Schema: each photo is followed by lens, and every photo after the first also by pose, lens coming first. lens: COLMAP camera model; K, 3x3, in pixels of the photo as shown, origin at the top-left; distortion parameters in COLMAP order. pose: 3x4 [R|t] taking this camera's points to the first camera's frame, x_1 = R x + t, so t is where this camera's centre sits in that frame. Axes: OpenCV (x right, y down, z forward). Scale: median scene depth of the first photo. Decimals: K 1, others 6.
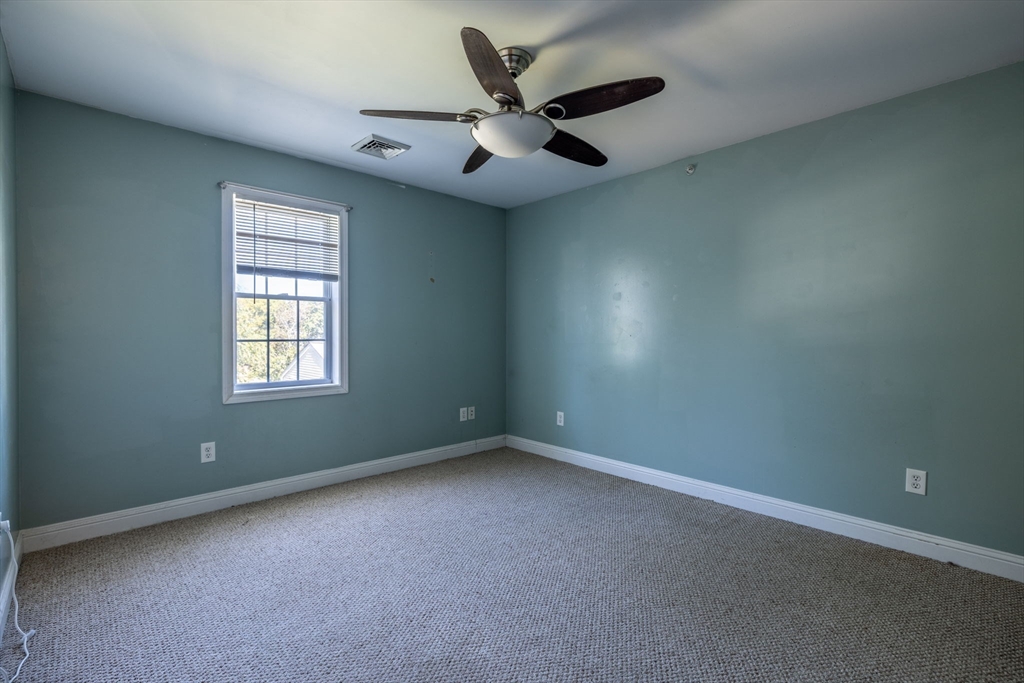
lens RADIAL K [[473.5, 0, 516.8], [0, 473.5, 329.9], [0, 0, 1]] dist [-0.001573, -0.000233]
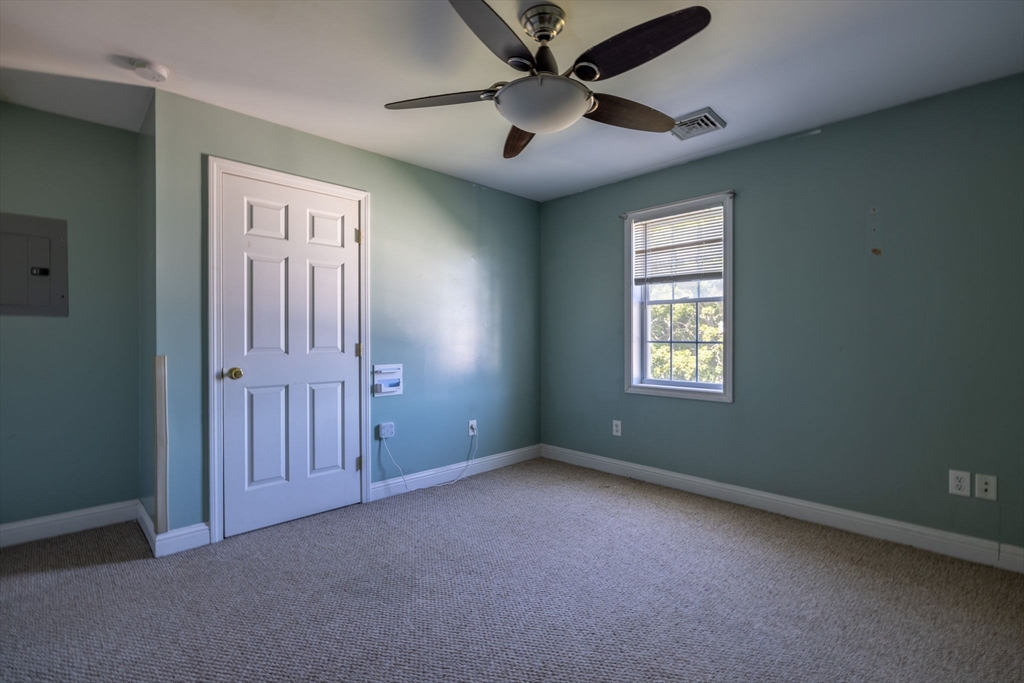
lens RADIAL K [[476.0, 0, 513.4], [0, 476.0, 337.8], [0, 0, 1]] dist [-0.000360, -0.000502]
pose [[0.012266, -0.002604, -0.999921, 0.587173], [0.000675, 0.999996, -0.002596, 0.015364], [0.999925, -0.000643, 0.012268, 0.648564]]
